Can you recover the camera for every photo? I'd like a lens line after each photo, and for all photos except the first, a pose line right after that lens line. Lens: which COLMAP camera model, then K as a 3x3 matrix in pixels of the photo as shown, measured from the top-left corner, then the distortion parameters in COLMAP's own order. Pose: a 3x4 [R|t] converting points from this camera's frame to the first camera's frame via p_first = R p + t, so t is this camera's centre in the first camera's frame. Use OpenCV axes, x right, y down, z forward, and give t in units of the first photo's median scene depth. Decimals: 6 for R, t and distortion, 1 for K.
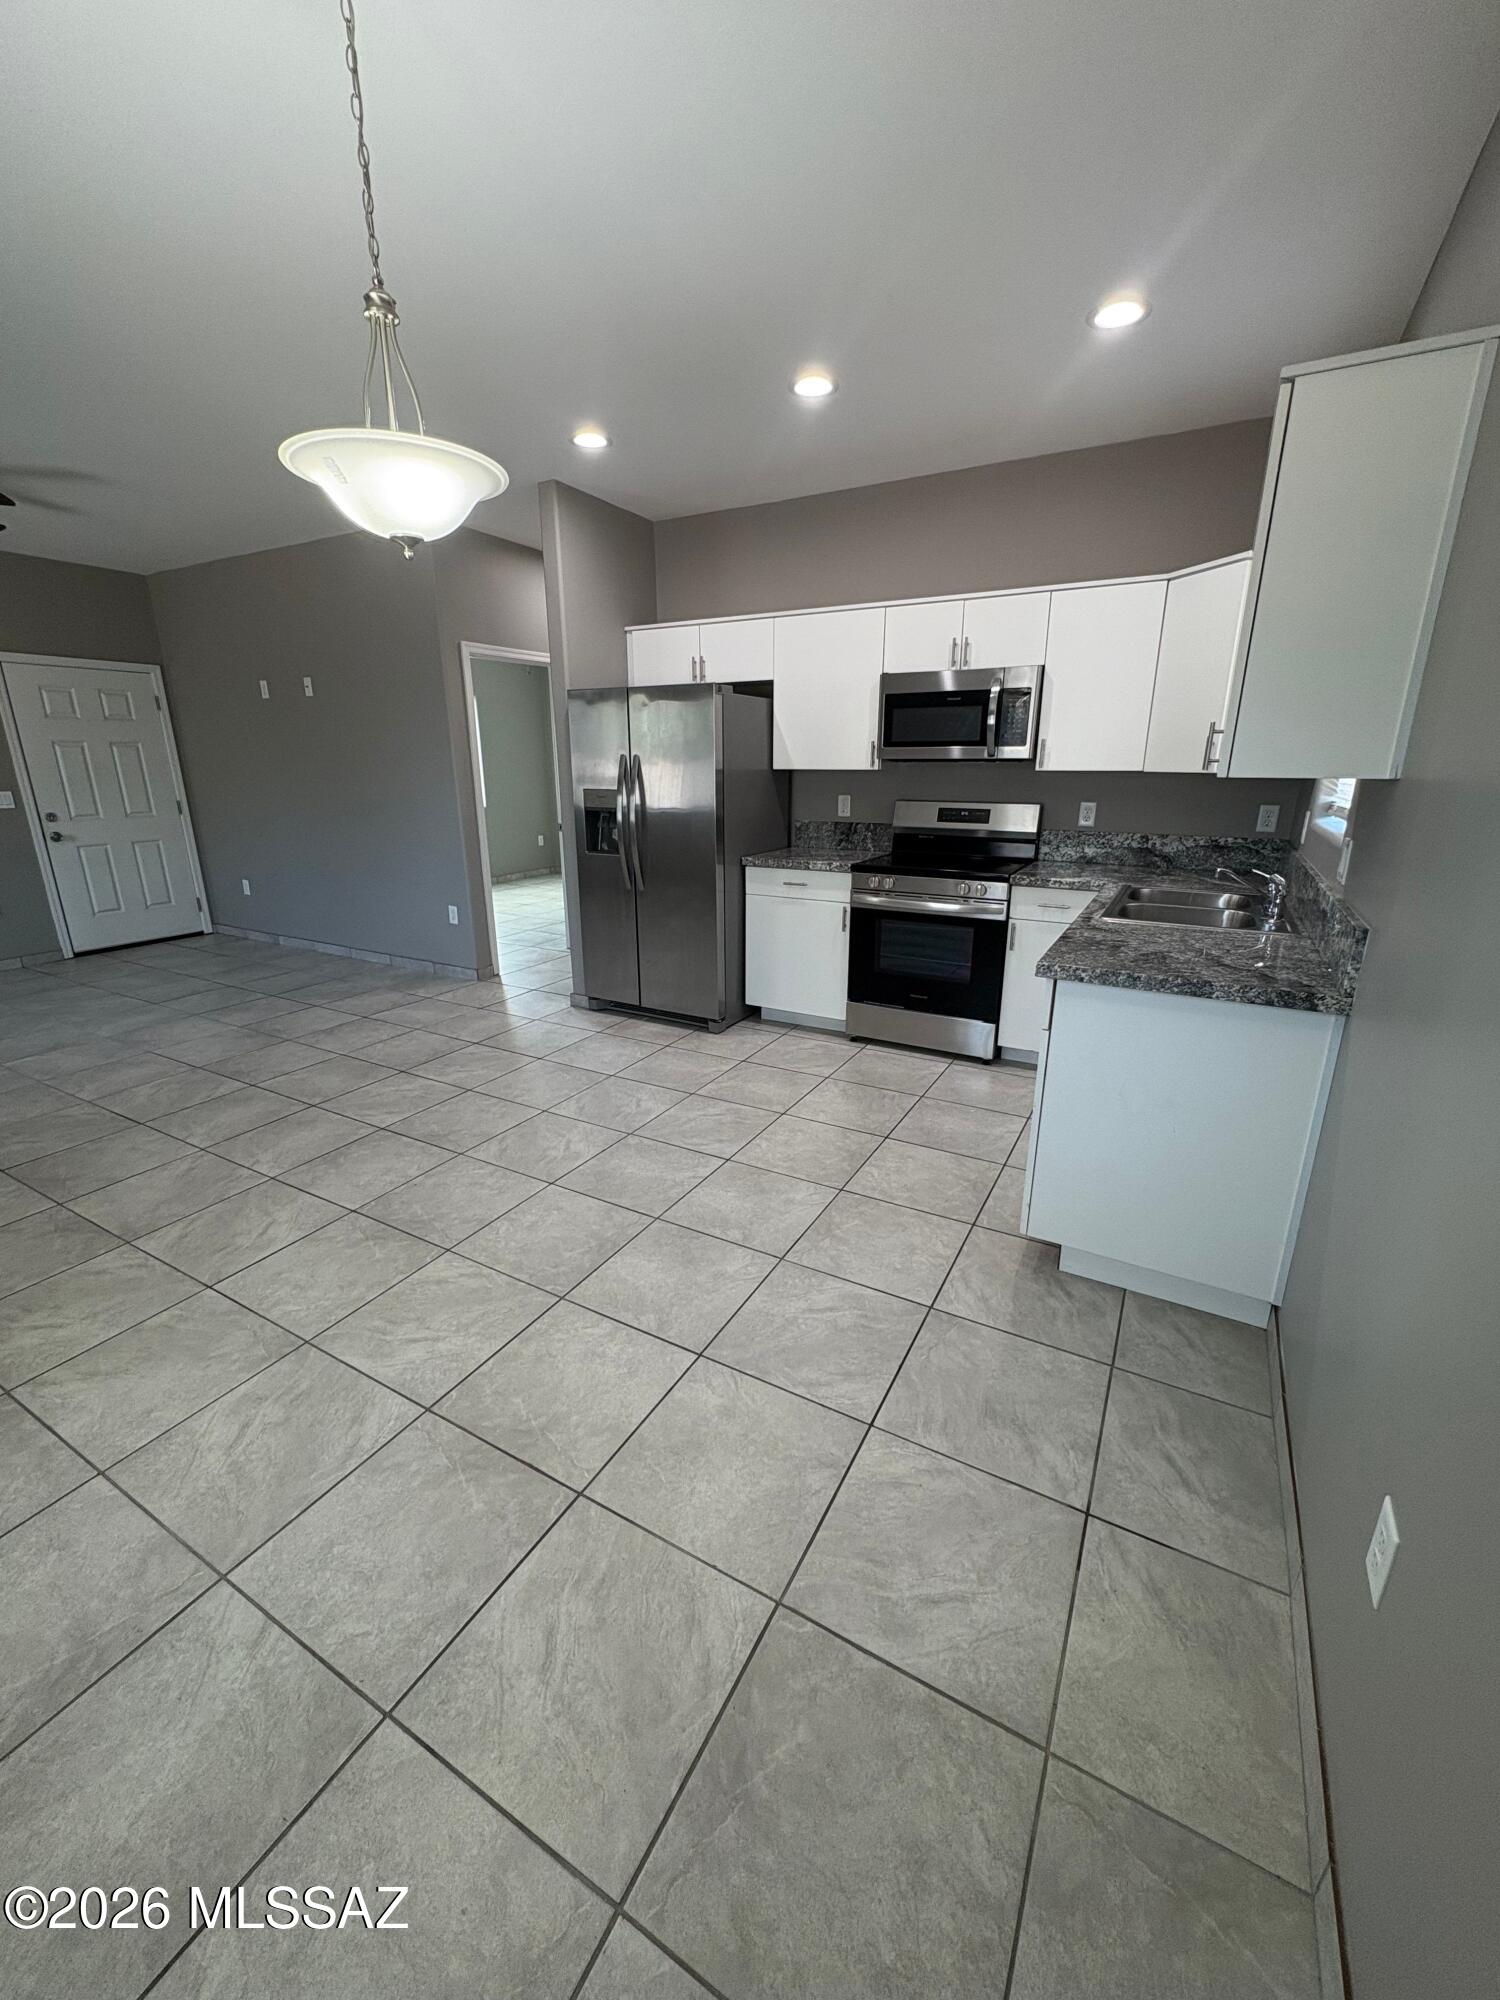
lens RADIAL K [[801.0, 0, 747.5], [0, 801.0, 997.0], [0, 0, 1]] dist [0.000196, 0.000452]
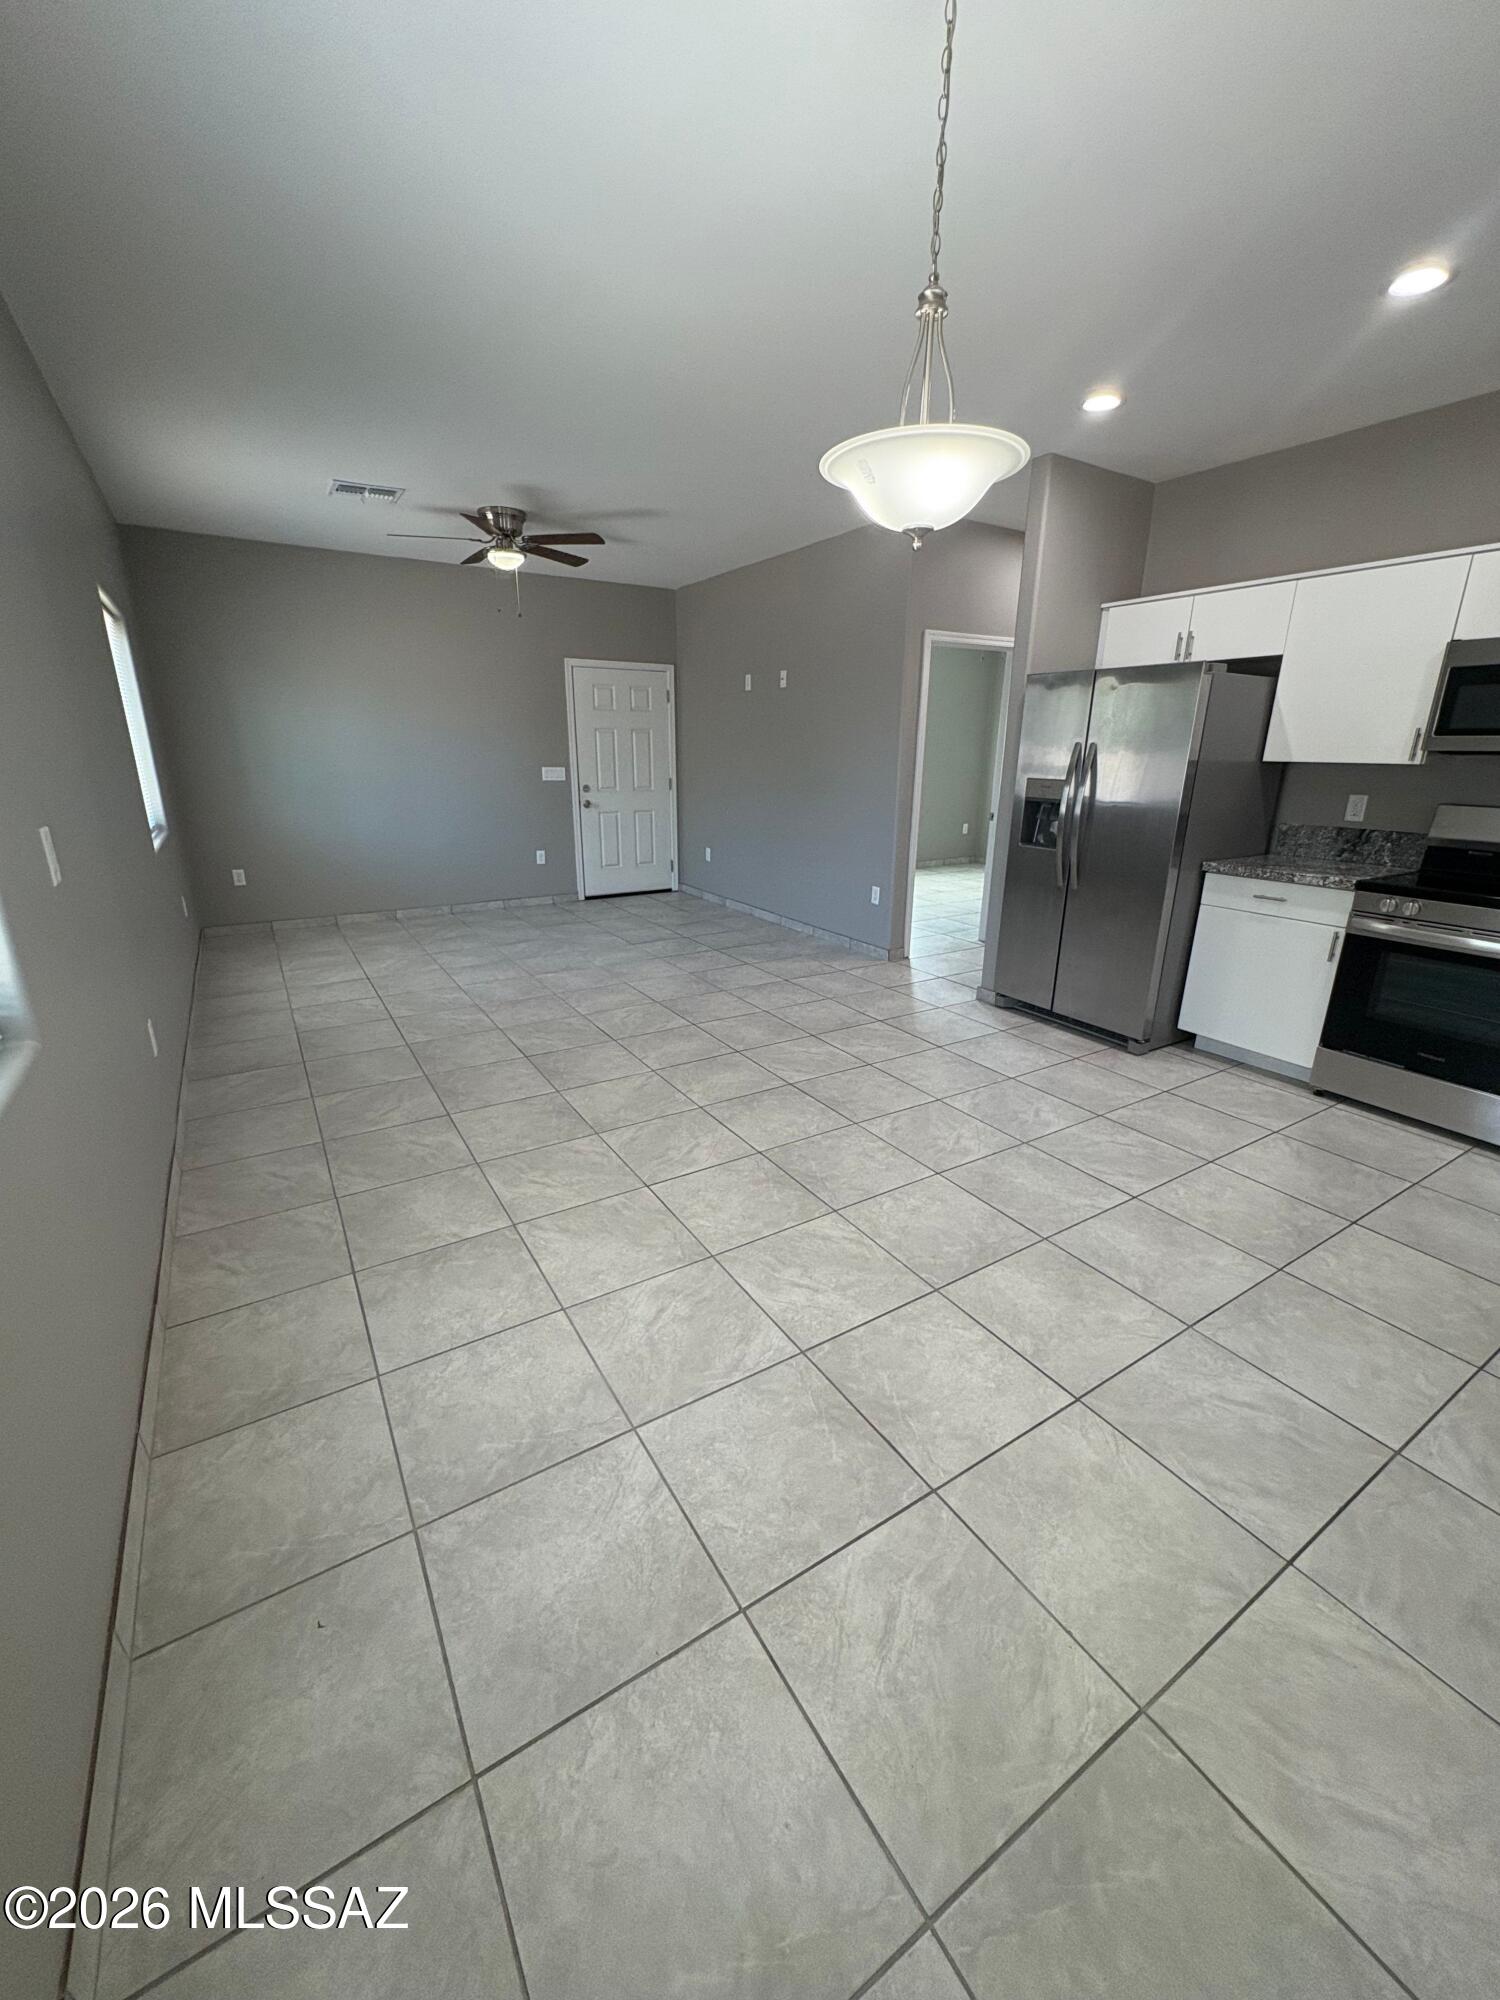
lens RADIAL K [[801.0, 0, 747.5], [0, 801.0, 997.0], [0, 0, 1]] dist [0.000196, 0.000452]
pose [[0.875721, 0.153985, -0.457604, -0.021959], [-0.147292, 0.987802, 0.050524, 0.000293], [0.459802, 0.023156, 0.887719, -0.000044]]
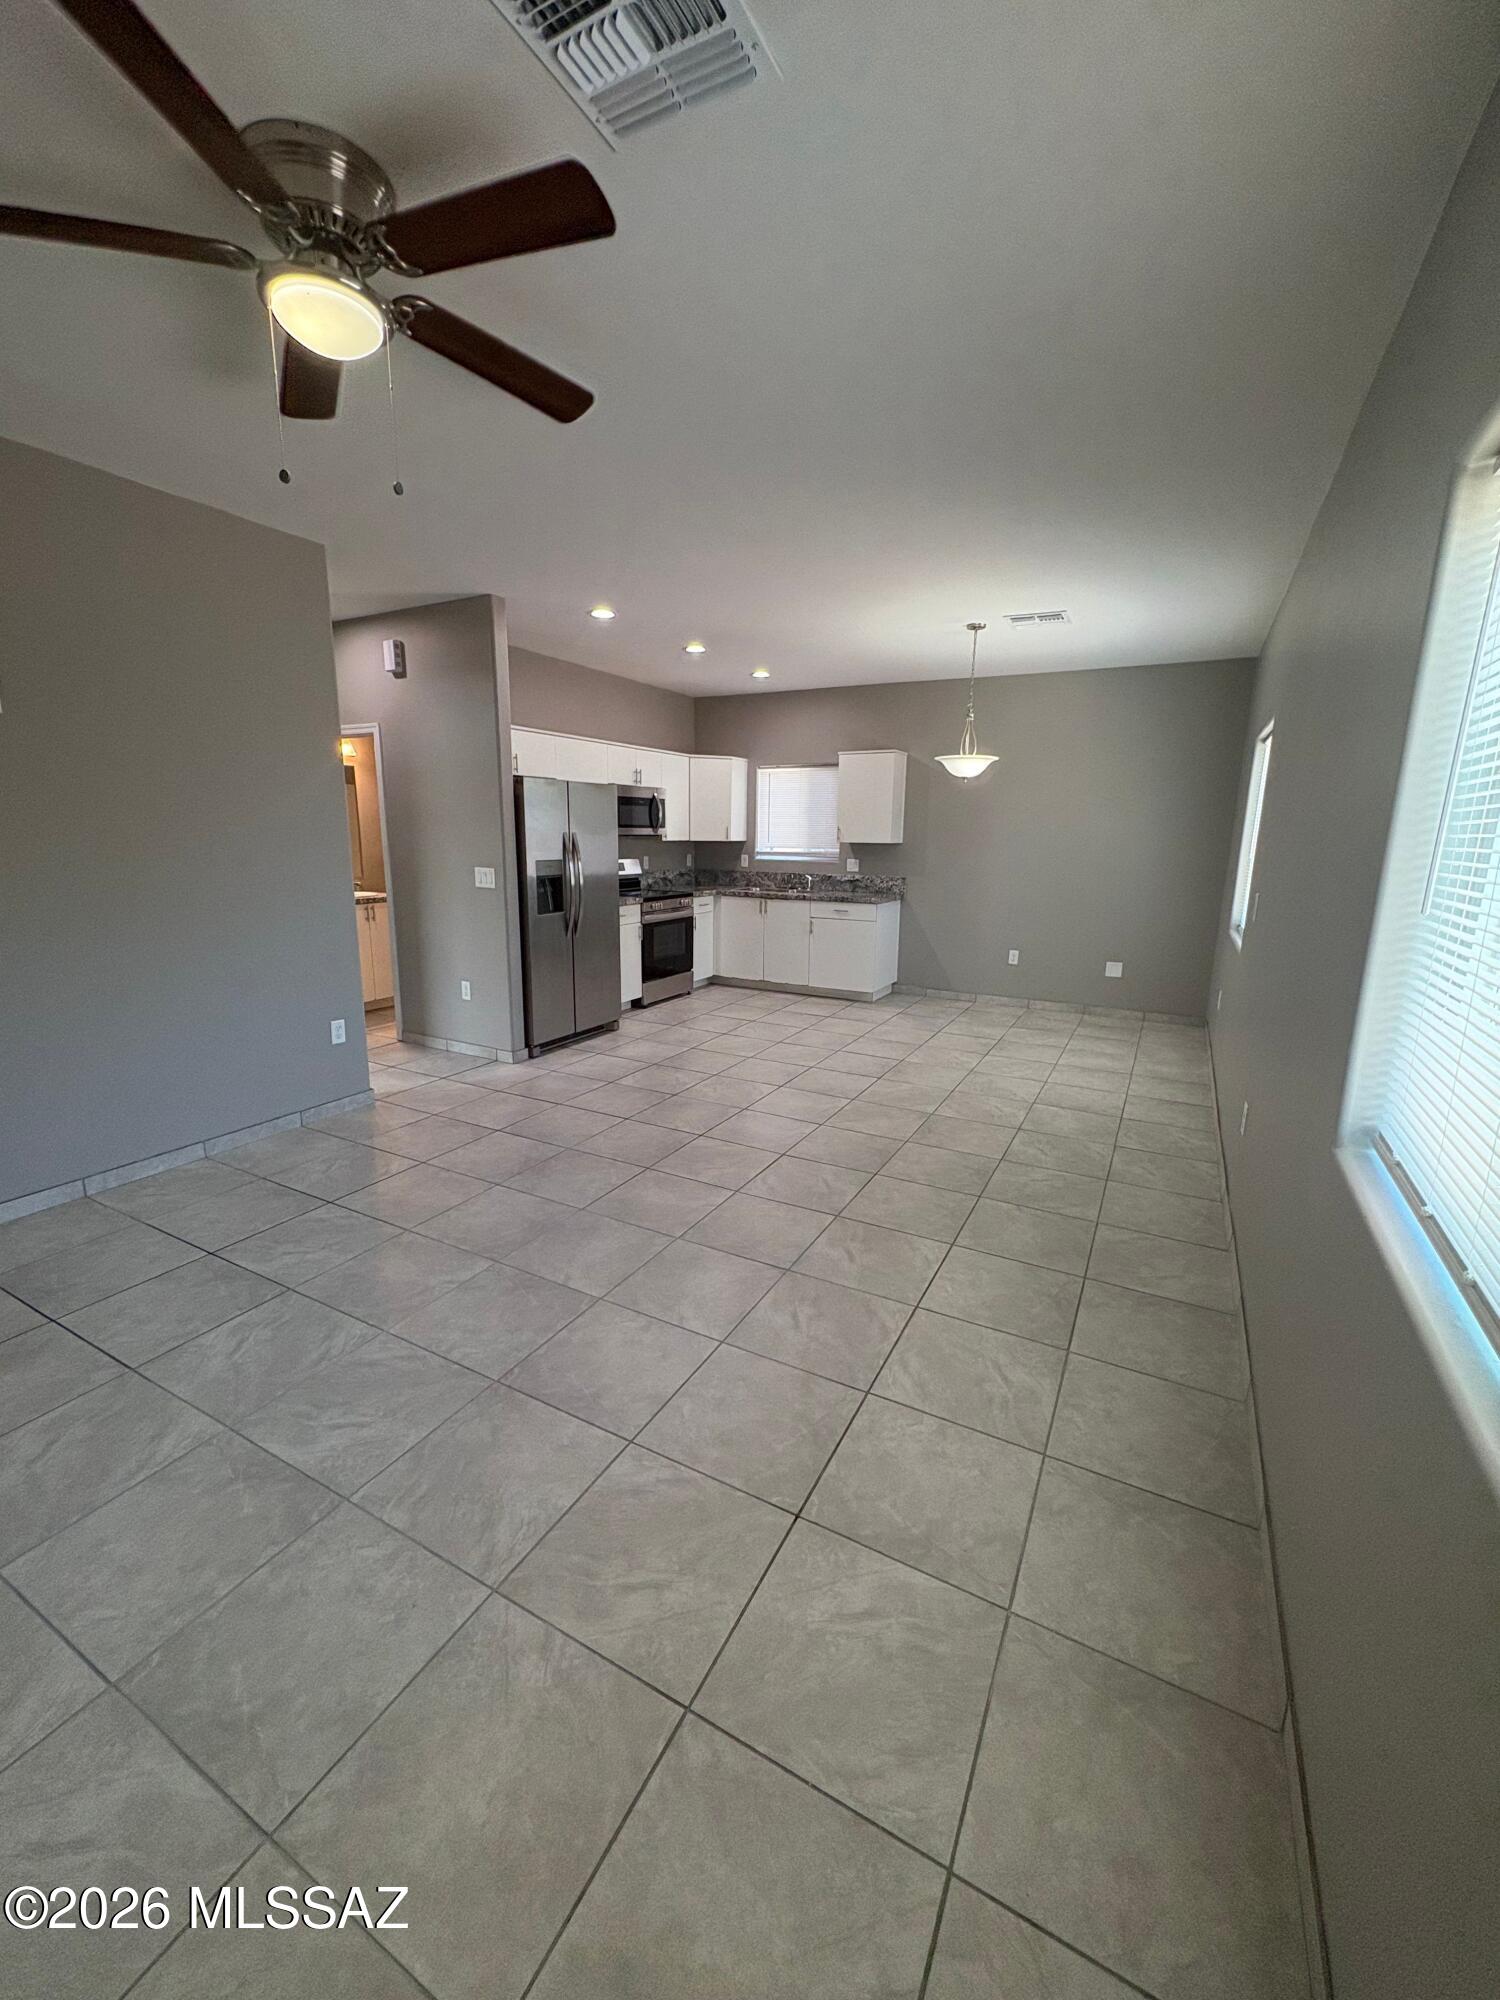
lens RADIAL K [[796.5, 0, 746.3], [0, 796.5, 1005.3], [0, 0, 1]] dist [0.000715, 0.000115]
pose [[-0.017237, -0.213415, 0.976810, -1.585751], [0.271580, 0.939226, 0.209996, -0.256173], [-0.962261, 0.268902, 0.041770, 0.824469]]
